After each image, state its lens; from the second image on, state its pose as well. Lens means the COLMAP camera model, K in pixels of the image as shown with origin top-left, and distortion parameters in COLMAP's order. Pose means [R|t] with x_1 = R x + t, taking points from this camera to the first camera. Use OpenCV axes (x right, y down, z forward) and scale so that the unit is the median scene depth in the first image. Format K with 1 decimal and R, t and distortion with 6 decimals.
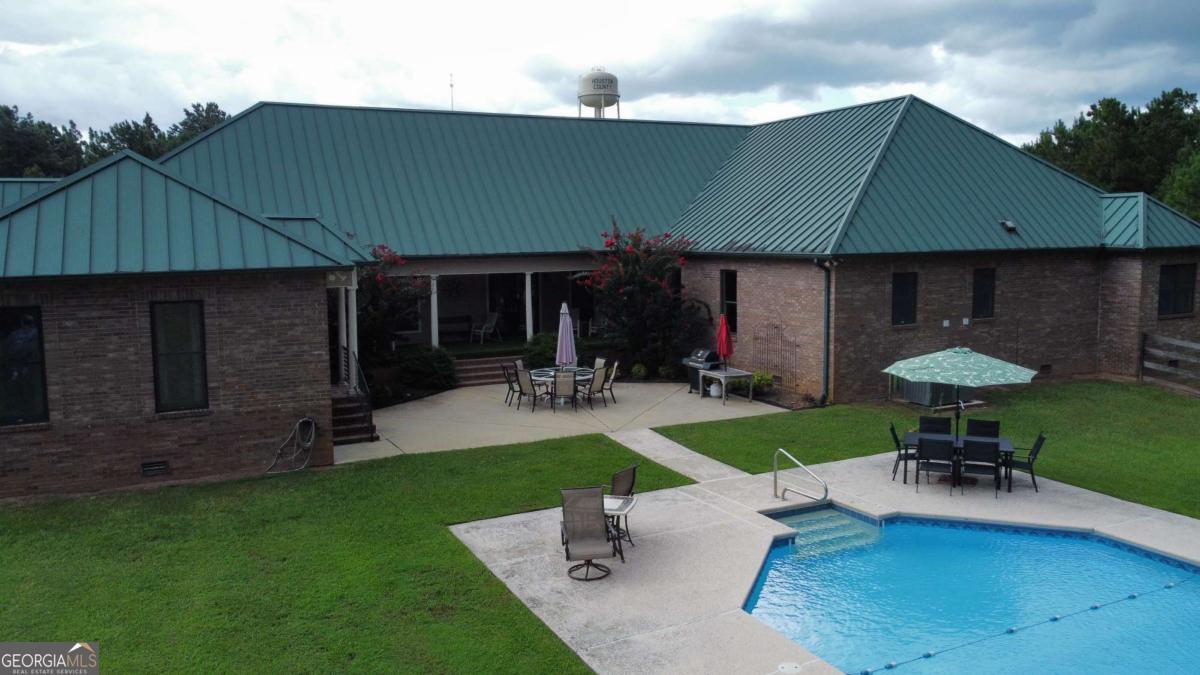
lens RADIAL K [[910.4, 0, 600.0], [0, 910.4, 337.5], [0, 0, 1]] dist [-0.008298, 0.003888]
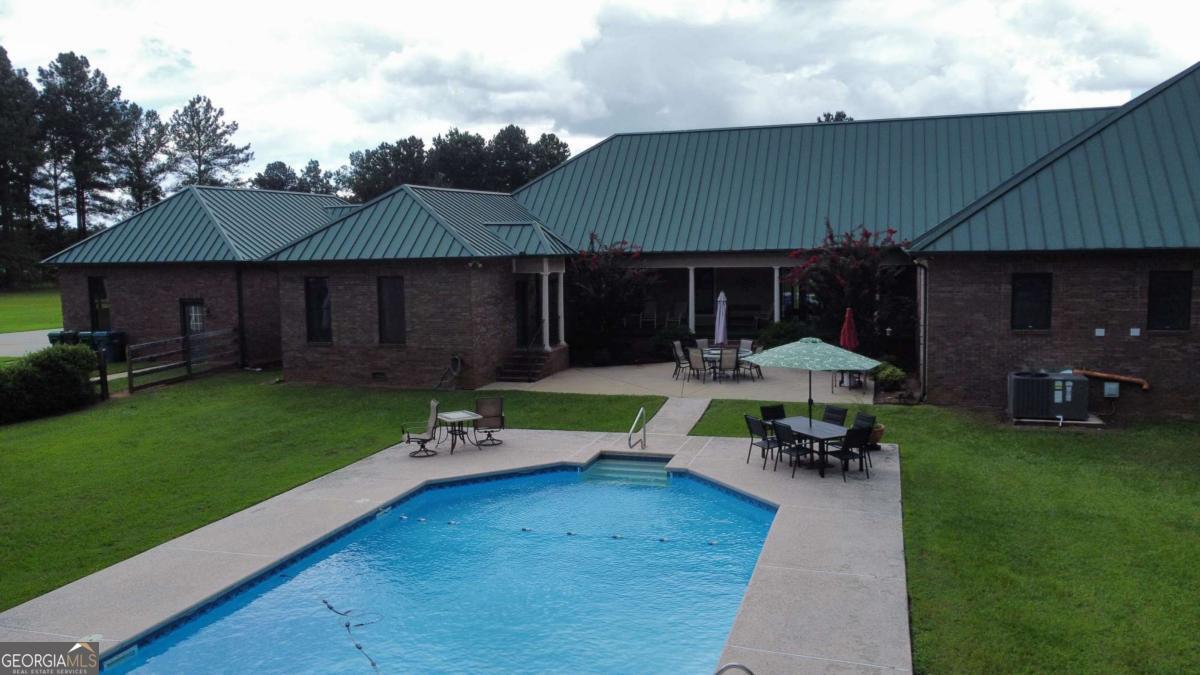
lens RADIAL K [[910.4, 0, 600.0], [0, 910.4, 337.5], [0, 0, 1]] dist [-0.008298, 0.003888]
pose [[0.728435, 0.070413, -0.681487, 0.782342], [-0.068374, 0.997210, 0.029950, -0.004593], [0.681694, 0.024779, 0.731218, 0.040982]]
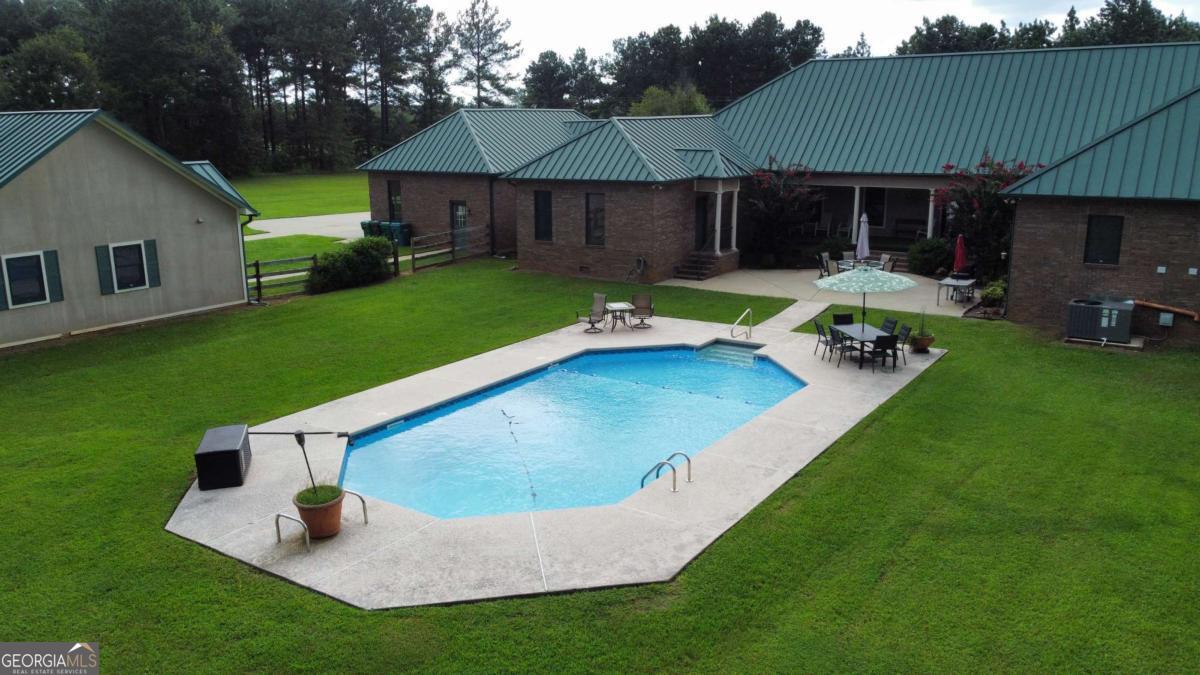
lens RADIAL K [[910.4, 0, 600.0], [0, 910.4, 337.5], [0, 0, 1]] dist [-0.008298, 0.003888]
pose [[0.501132, 0.207294, -0.840176, 1.170033], [-0.094523, 0.978189, 0.184966, -0.087394], [0.860193, -0.013276, 0.509796, -0.077503]]
